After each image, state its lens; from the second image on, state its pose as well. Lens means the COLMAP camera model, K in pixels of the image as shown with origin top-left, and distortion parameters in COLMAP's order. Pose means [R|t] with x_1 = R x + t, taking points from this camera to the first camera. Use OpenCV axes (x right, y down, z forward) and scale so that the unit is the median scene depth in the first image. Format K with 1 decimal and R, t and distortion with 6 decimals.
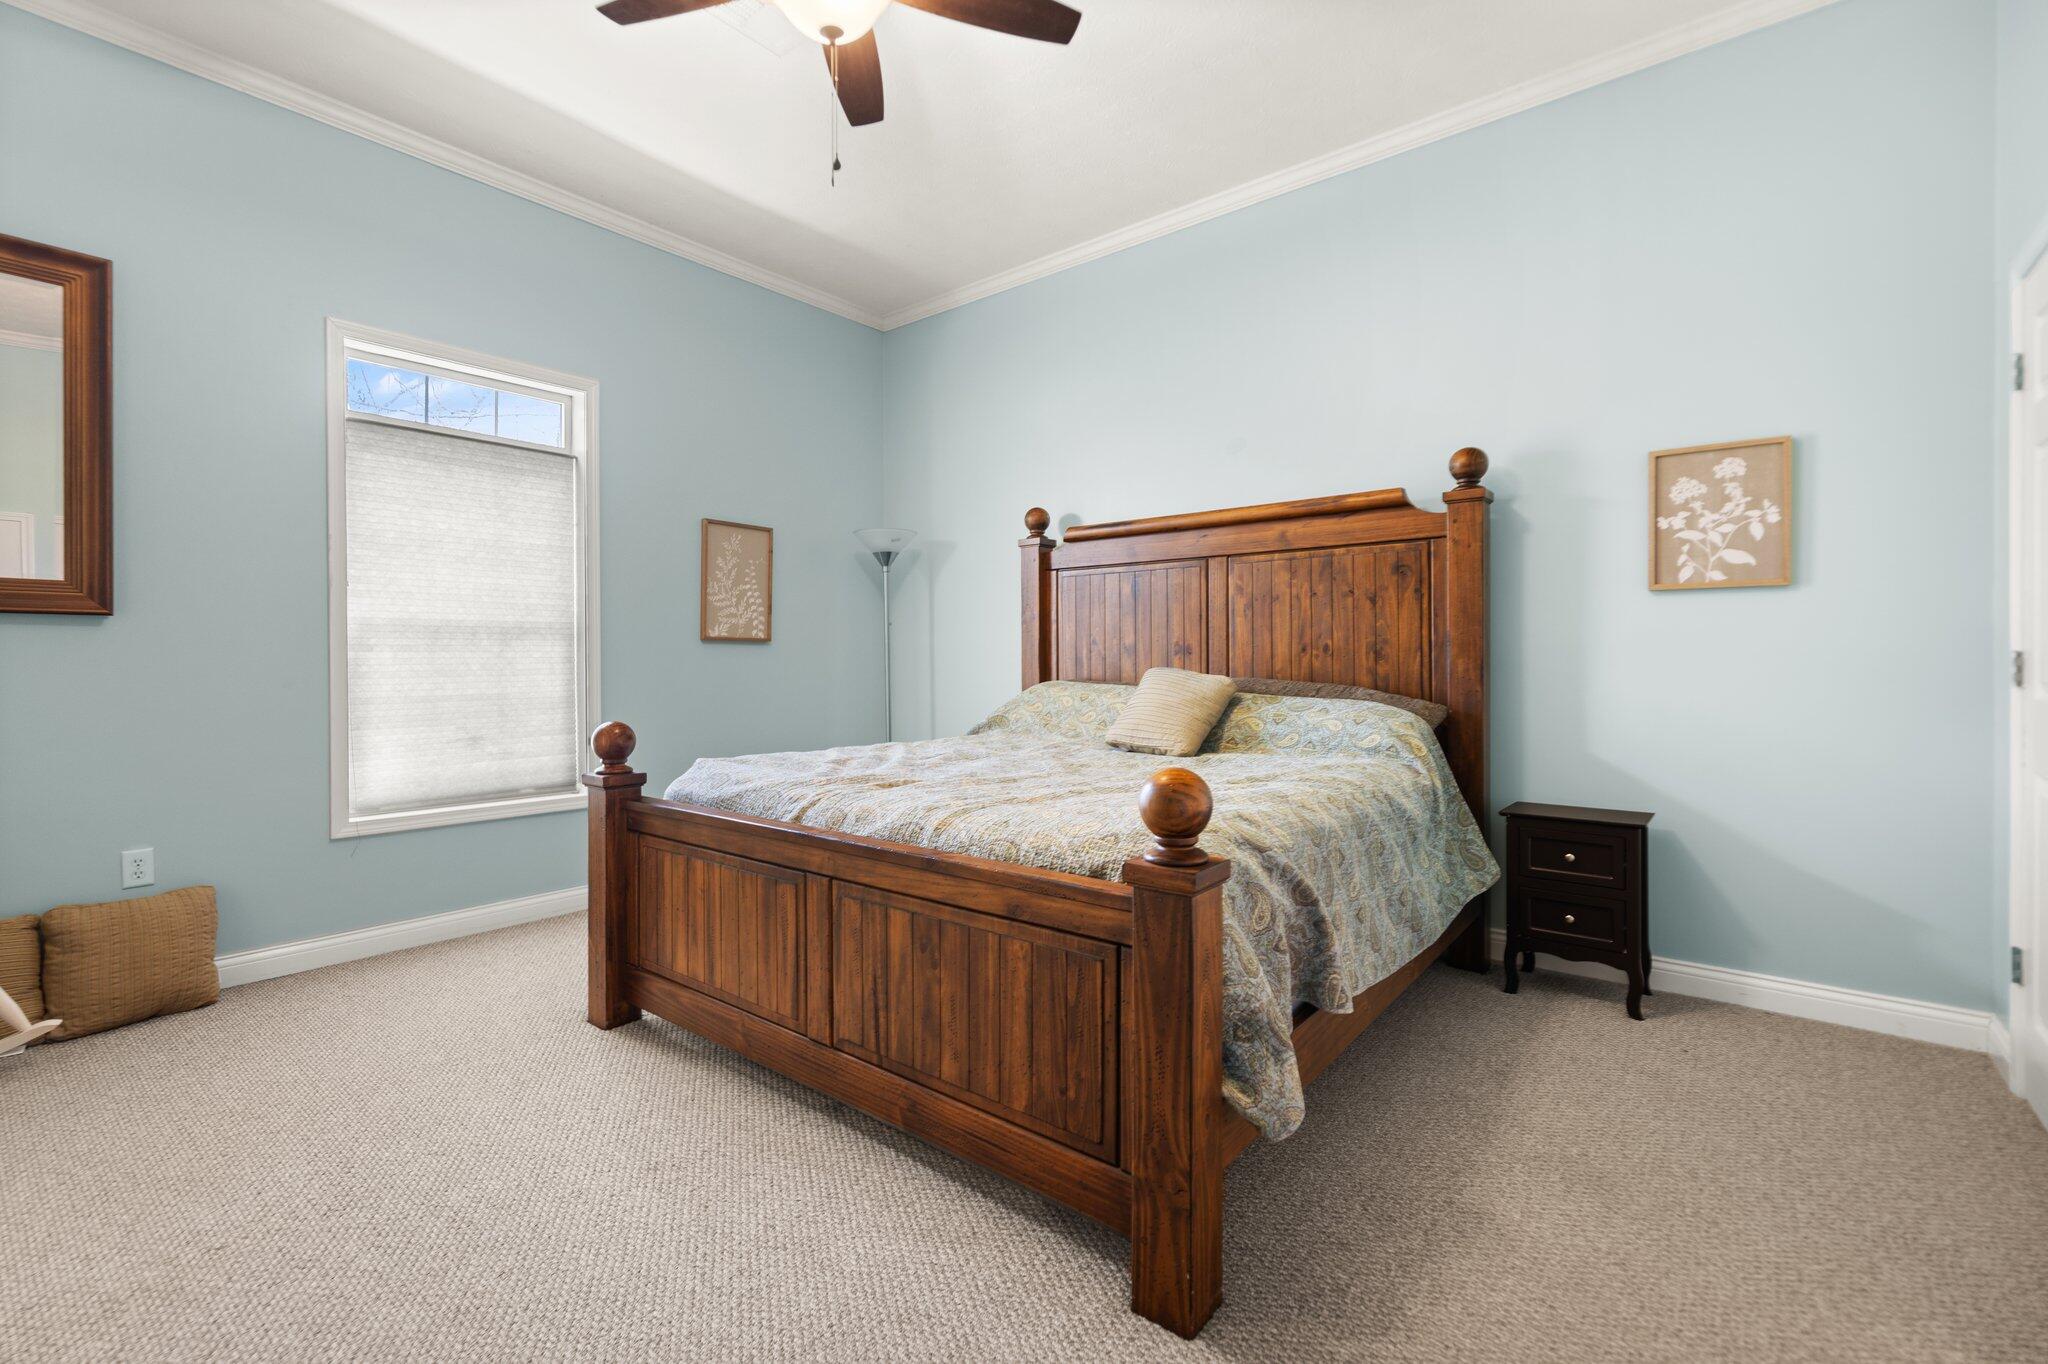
lens RADIAL K [[901.0, 0, 1034.7], [0, 901.0, 684.8], [0, 0, 1]] dist [0.005287, 0.000549]
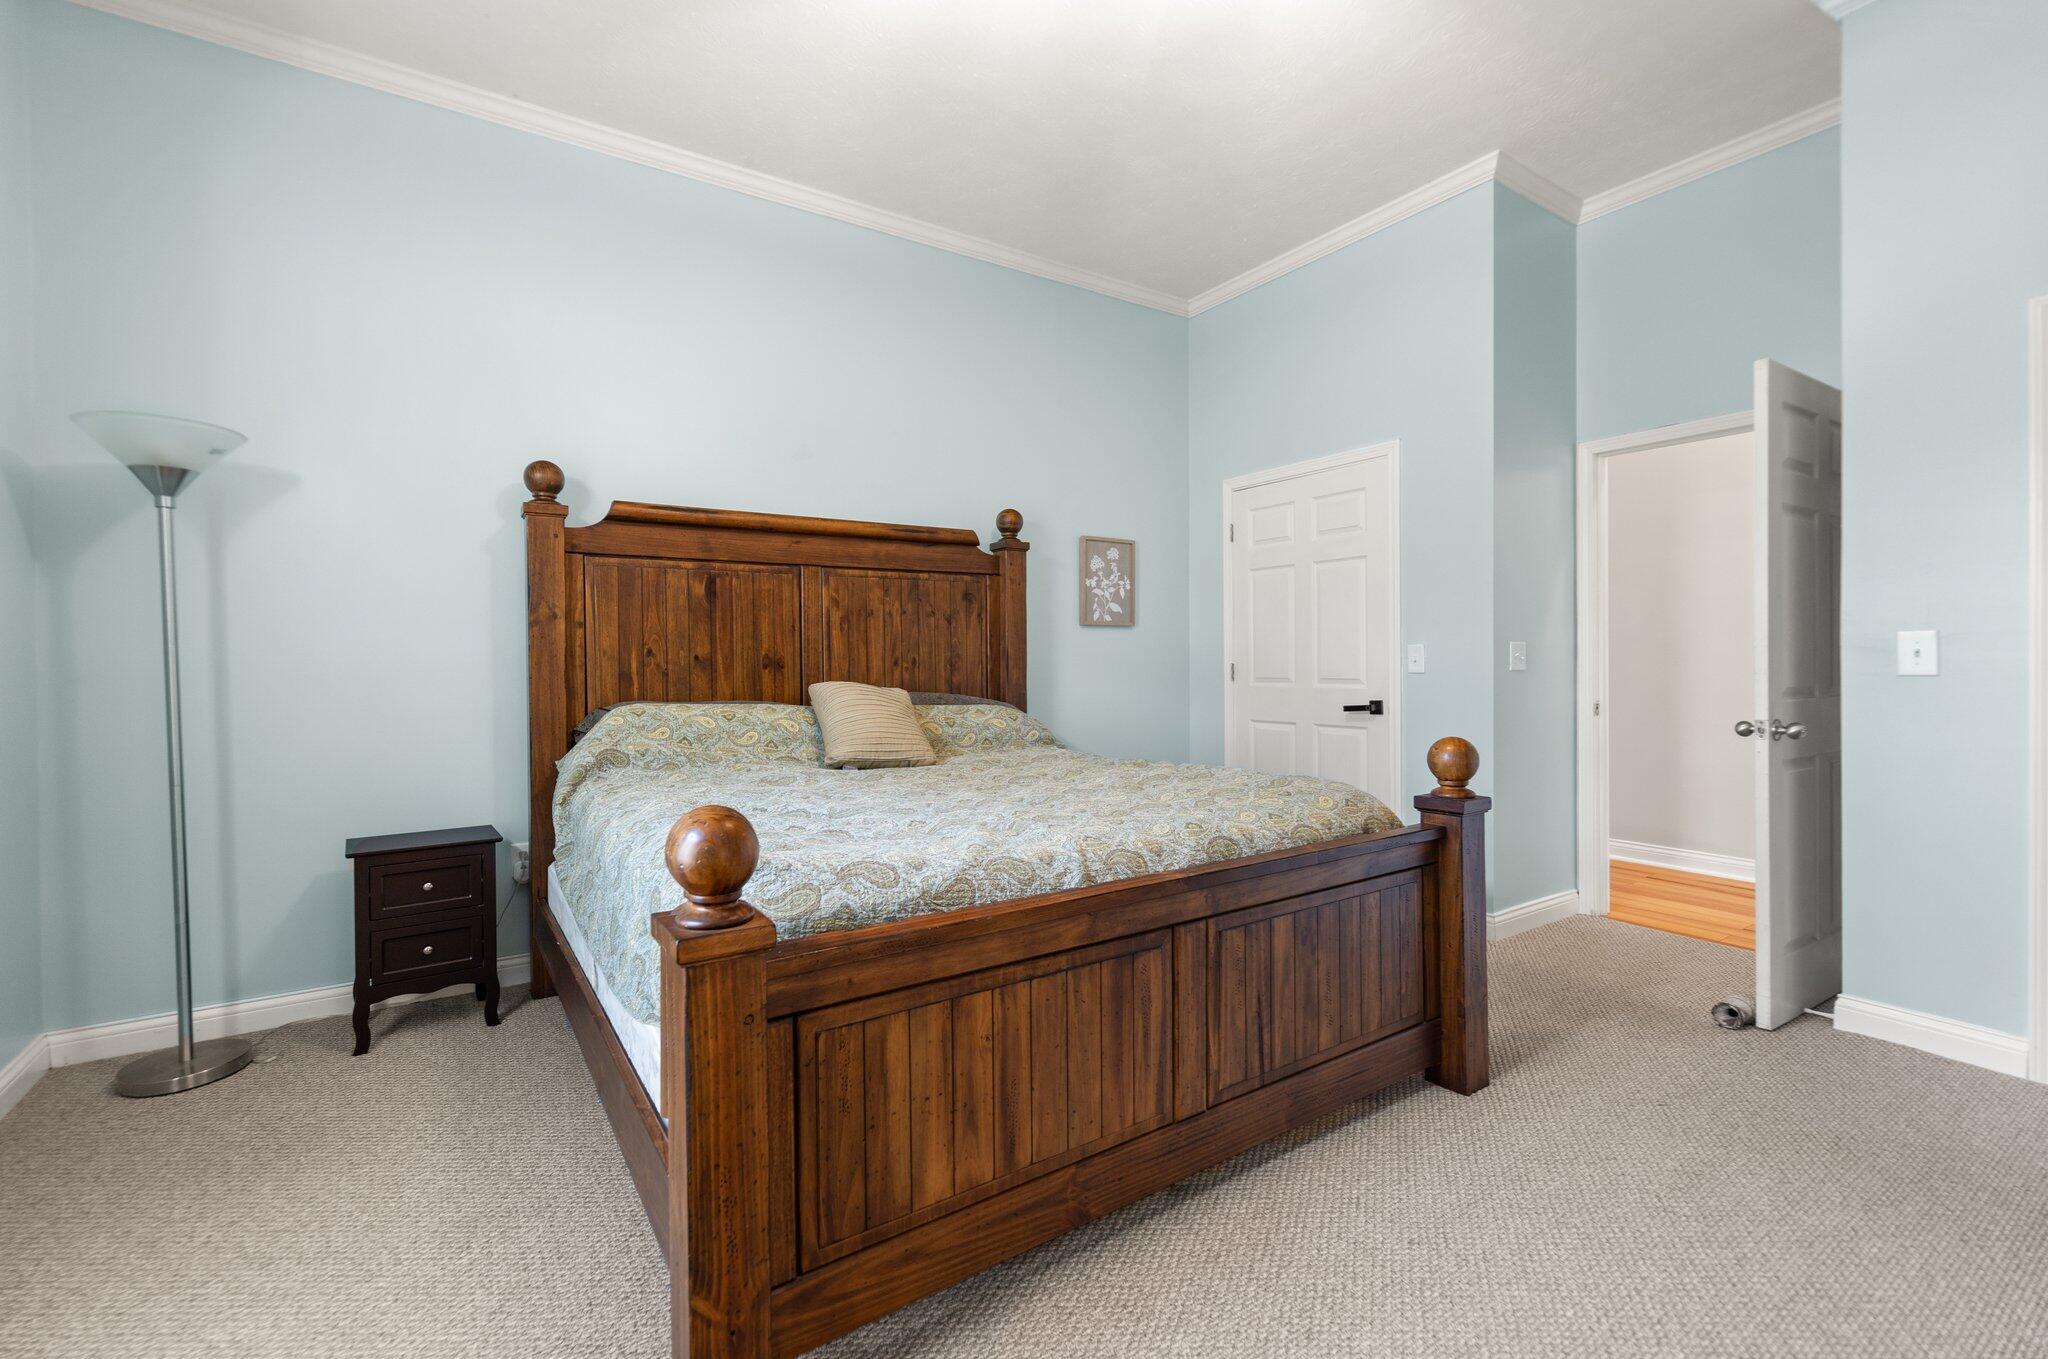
lens RADIAL K [[901.0, 0, 1032.3], [0, 901.0, 666.1], [0, 0, 1]] dist [0.005287, 0.000549]
pose [[0.284045, -0.003358, 0.958805, -0.848456], [0.036630, 0.999302, -0.007352, -0.027157], [-0.958111, 0.037210, 0.283970, 0.674575]]
